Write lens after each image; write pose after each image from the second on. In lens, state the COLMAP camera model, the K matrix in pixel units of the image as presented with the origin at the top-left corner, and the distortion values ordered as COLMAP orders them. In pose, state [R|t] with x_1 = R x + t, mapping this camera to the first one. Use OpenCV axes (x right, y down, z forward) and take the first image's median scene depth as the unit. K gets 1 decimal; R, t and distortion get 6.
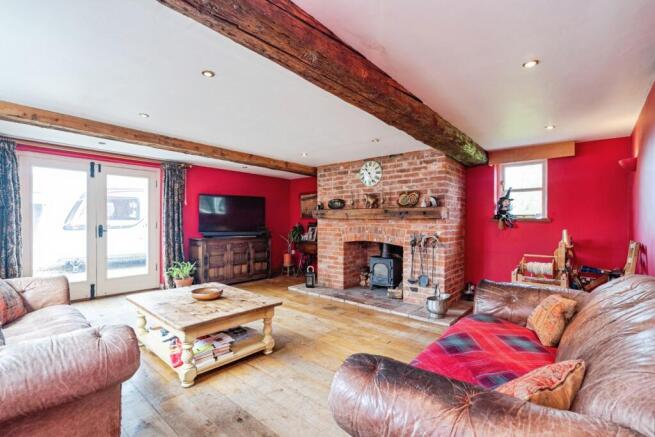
lens RADIAL K [[302.0, 0, 326.9], [0, 302.0, 220.3], [0, 0, 1]] dist [-0.003060, 0.000149]
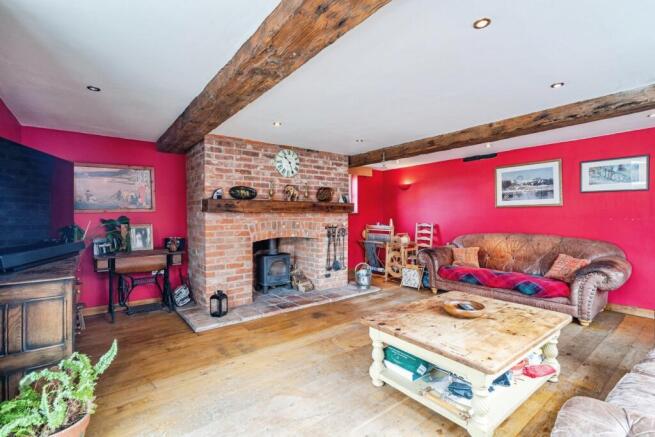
lens RADIAL K [[302.0, 0, 326.5], [0, 302.0, 216.4], [0, 0, 1]] dist [-0.003060, 0.000149]
pose [[0.195584, -0.011851, 0.980615, -0.744478], [0.003314, 0.999929, 0.011423, -0.003762], [-0.980681, 0.001016, 0.195609, 0.722787]]
